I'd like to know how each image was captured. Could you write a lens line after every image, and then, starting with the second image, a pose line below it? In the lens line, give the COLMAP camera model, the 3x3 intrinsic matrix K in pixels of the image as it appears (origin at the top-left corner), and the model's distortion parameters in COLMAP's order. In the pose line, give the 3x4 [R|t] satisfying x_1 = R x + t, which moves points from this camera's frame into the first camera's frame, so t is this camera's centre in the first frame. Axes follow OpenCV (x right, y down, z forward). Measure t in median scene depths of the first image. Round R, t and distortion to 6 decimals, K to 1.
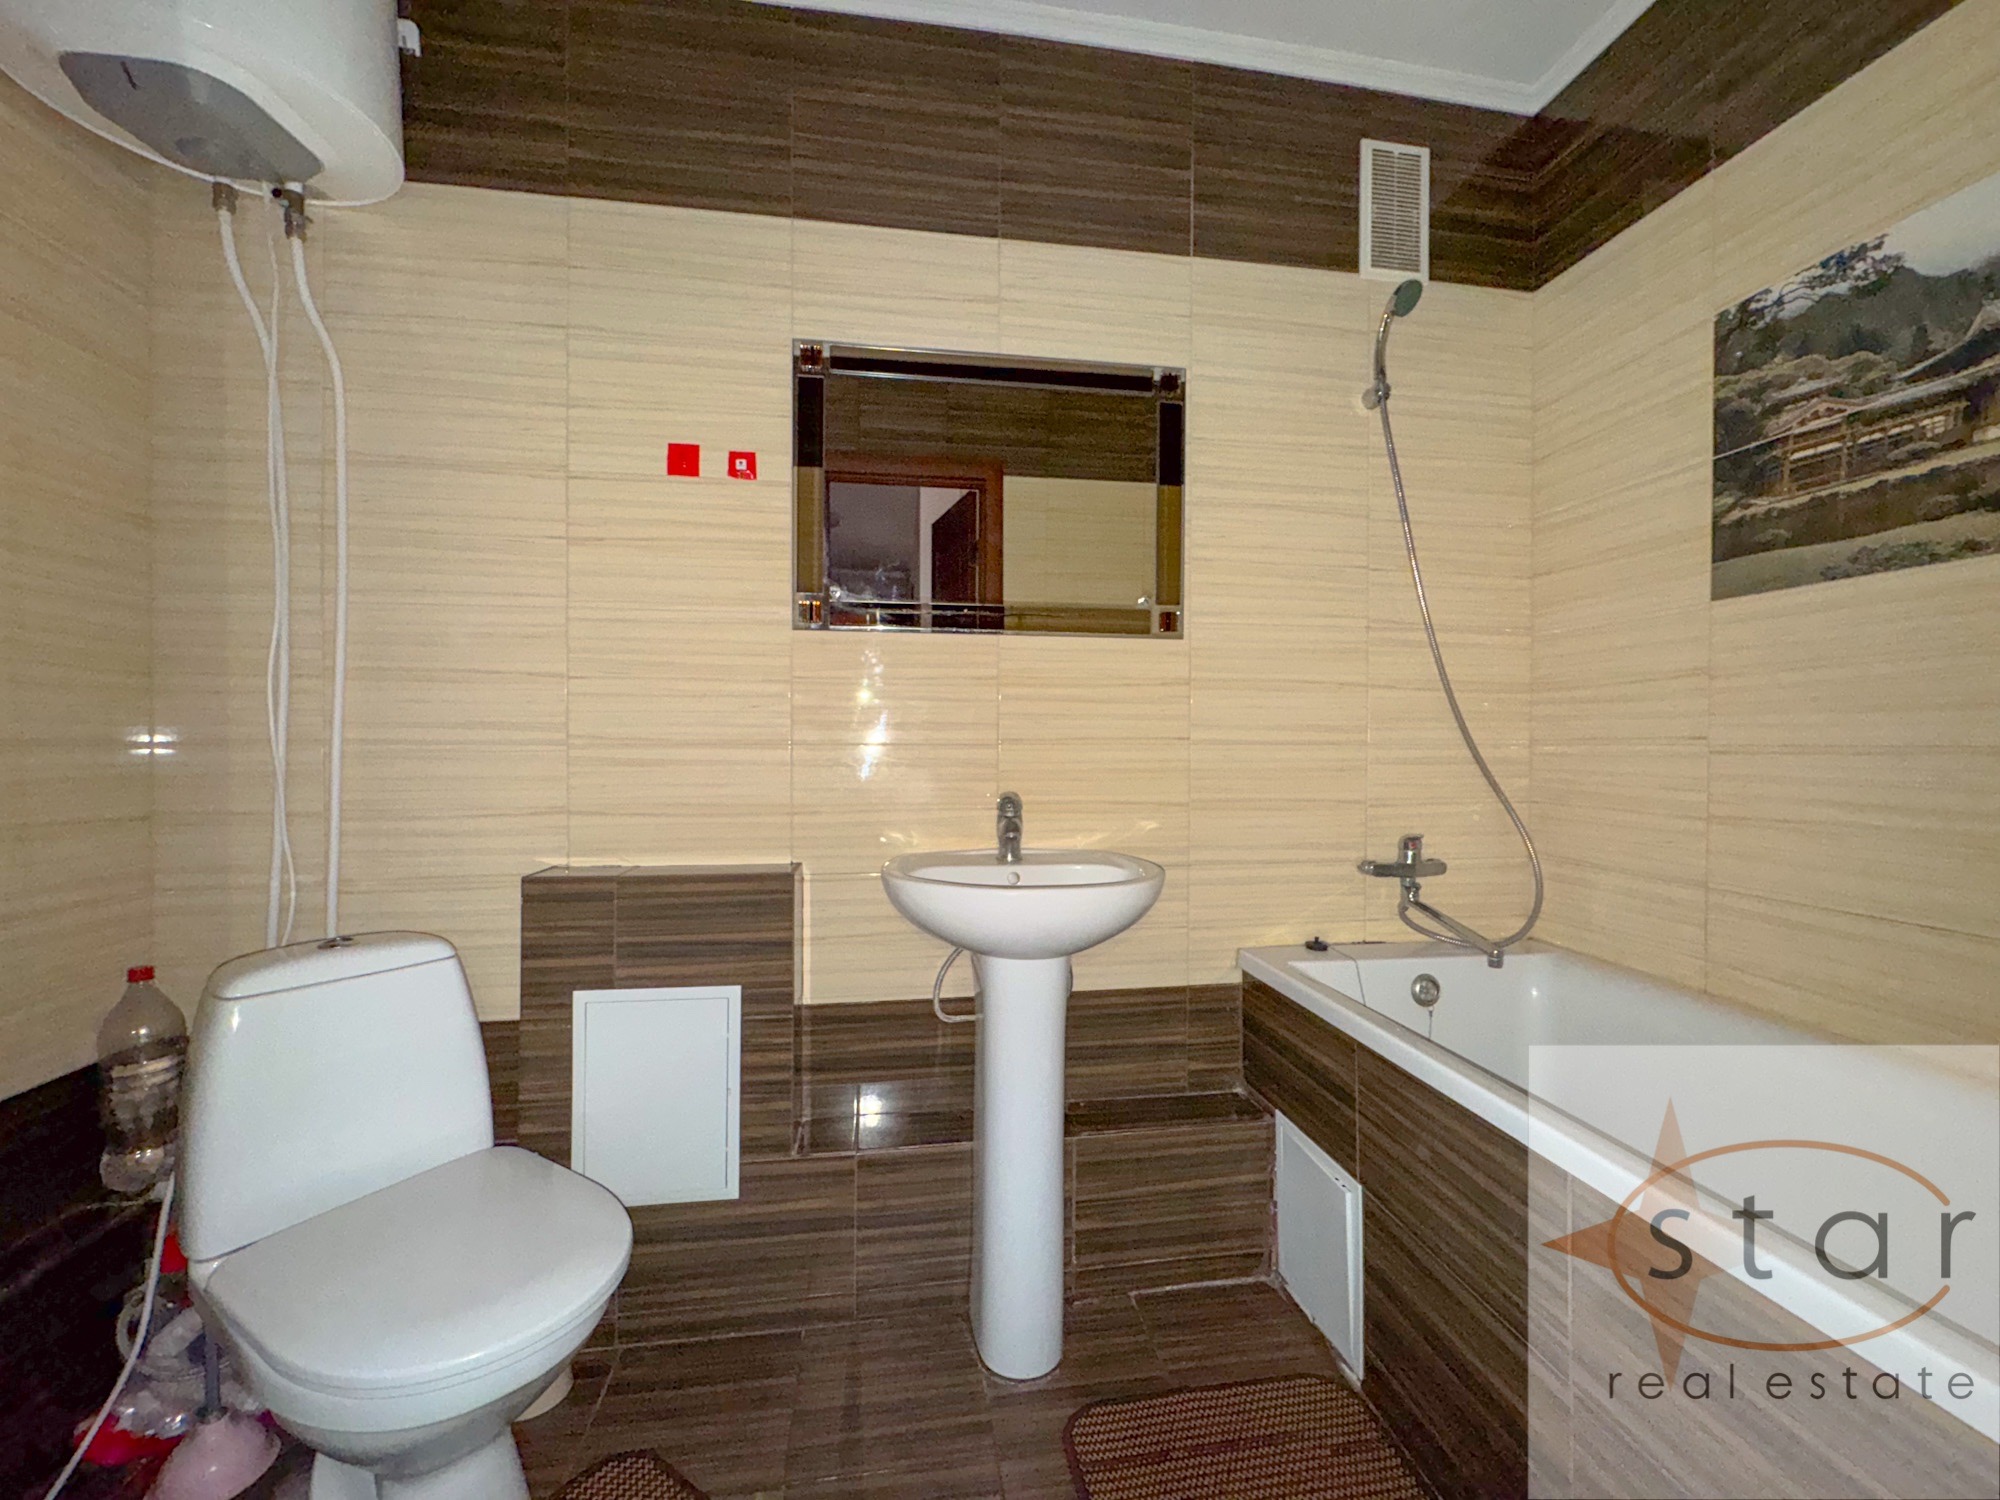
lens RADIAL K [[801.0, 0, 1000.1], [0, 801.0, 747.3], [0, 0, 1]] dist [-0.000060, 0.000207]
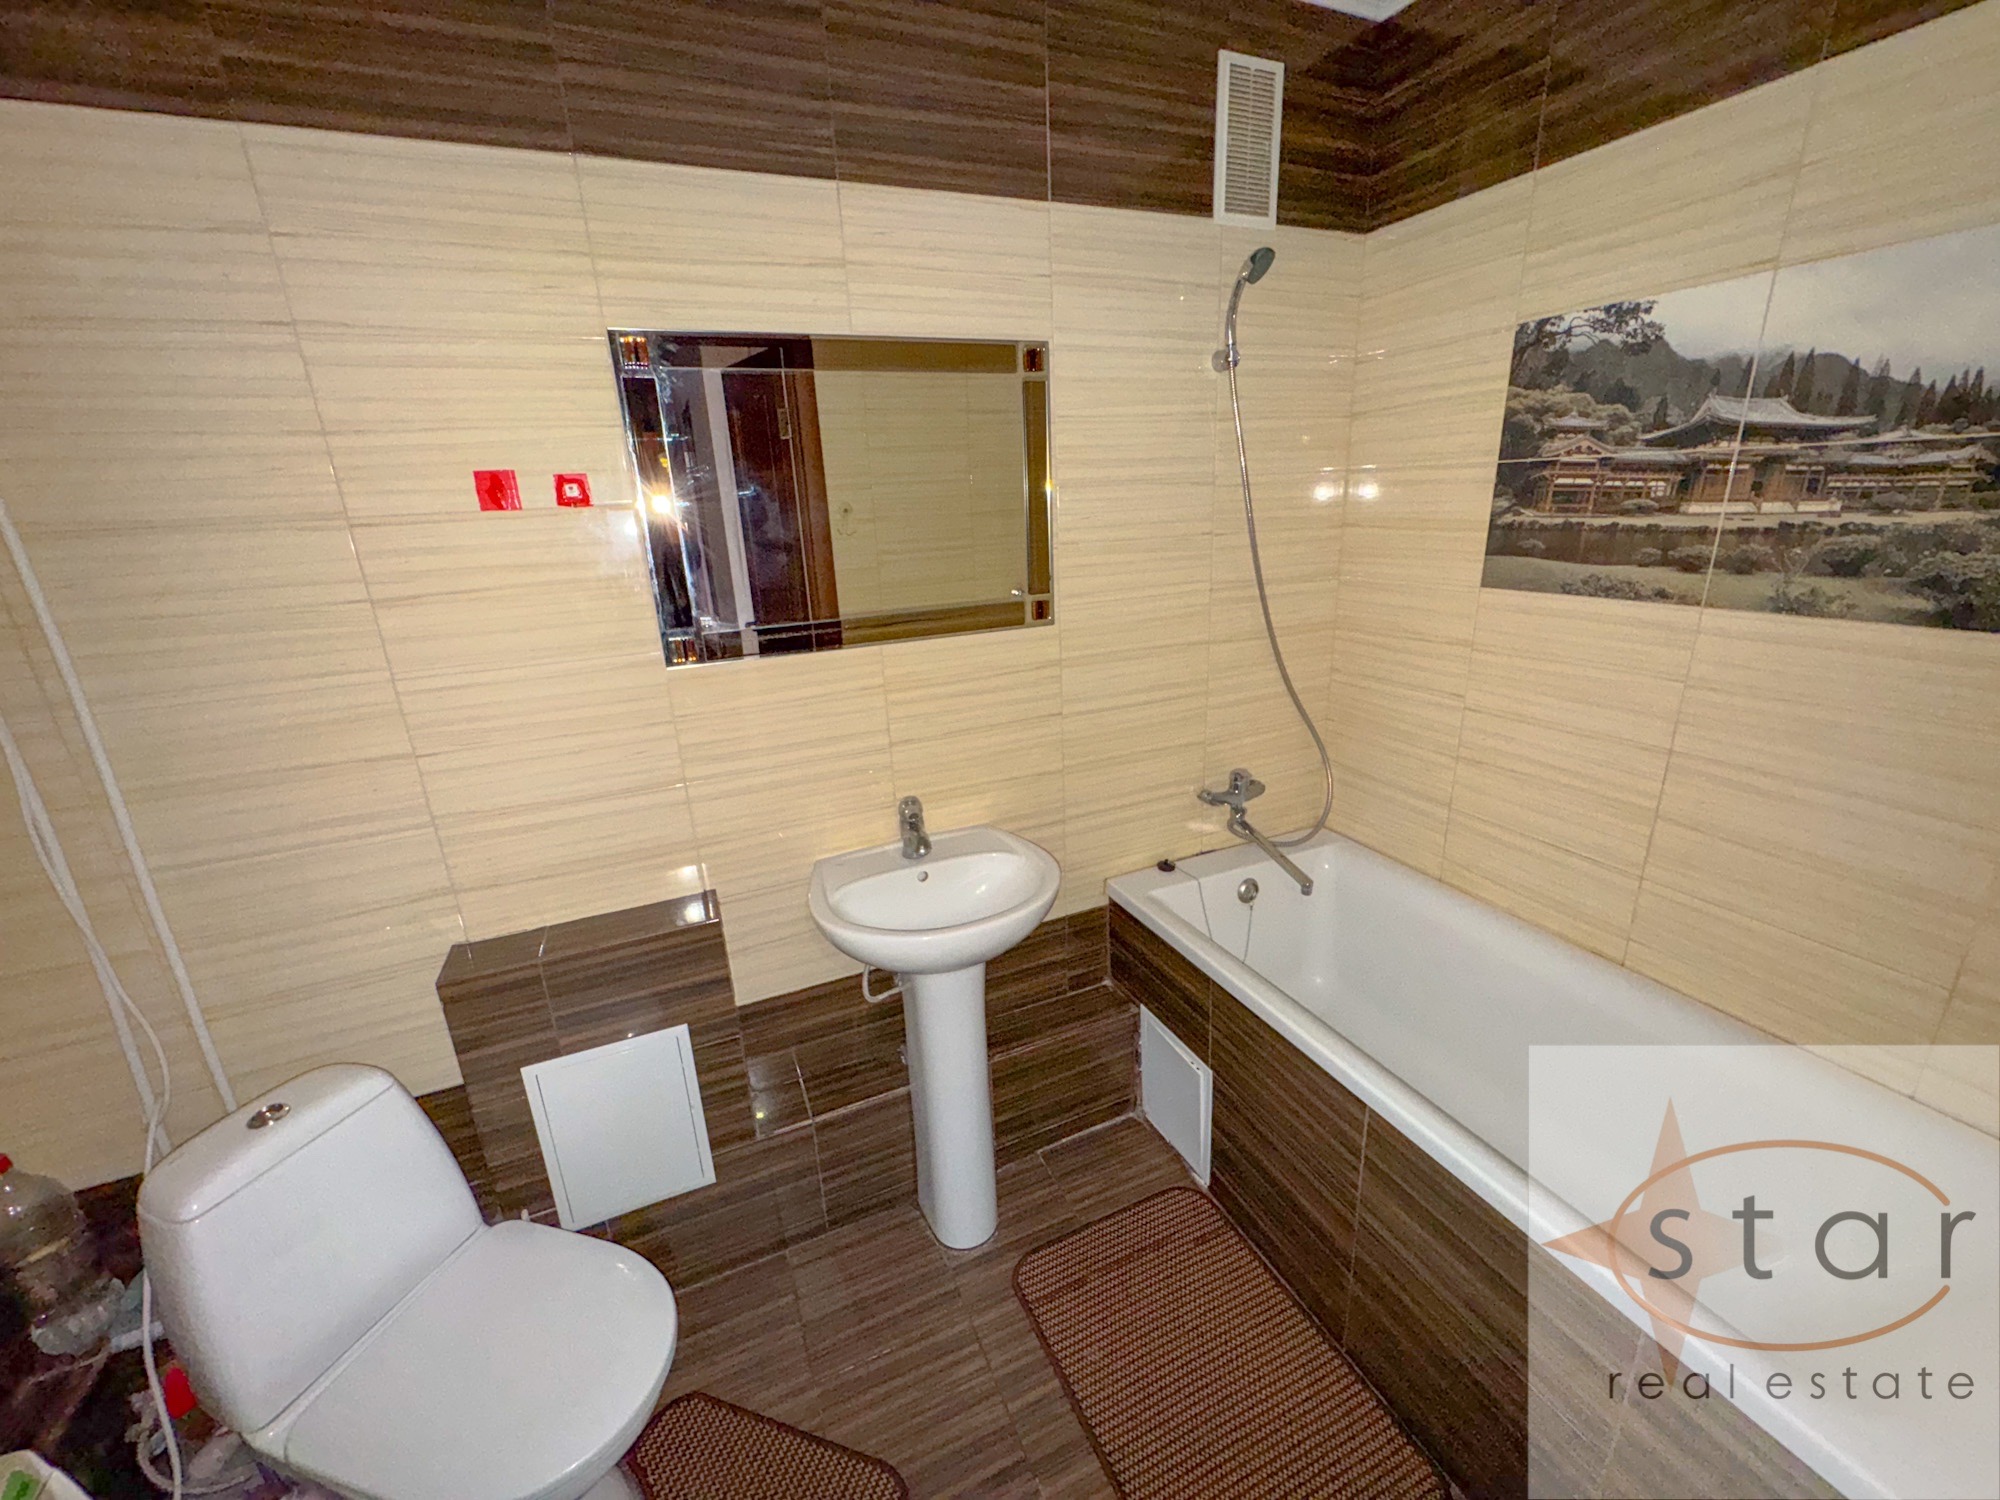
lens RADIAL K [[801.0, 0, 996.9], [0, 801.0, 737.7], [0, 0, 1]] dist [-0.000060, 0.000207]
pose [[0.965141, -0.123699, 0.230655, -0.115115], [0.051062, 0.953323, 0.297604, -0.340760], [-0.256702, -0.275452, 0.926407, 0.006291]]
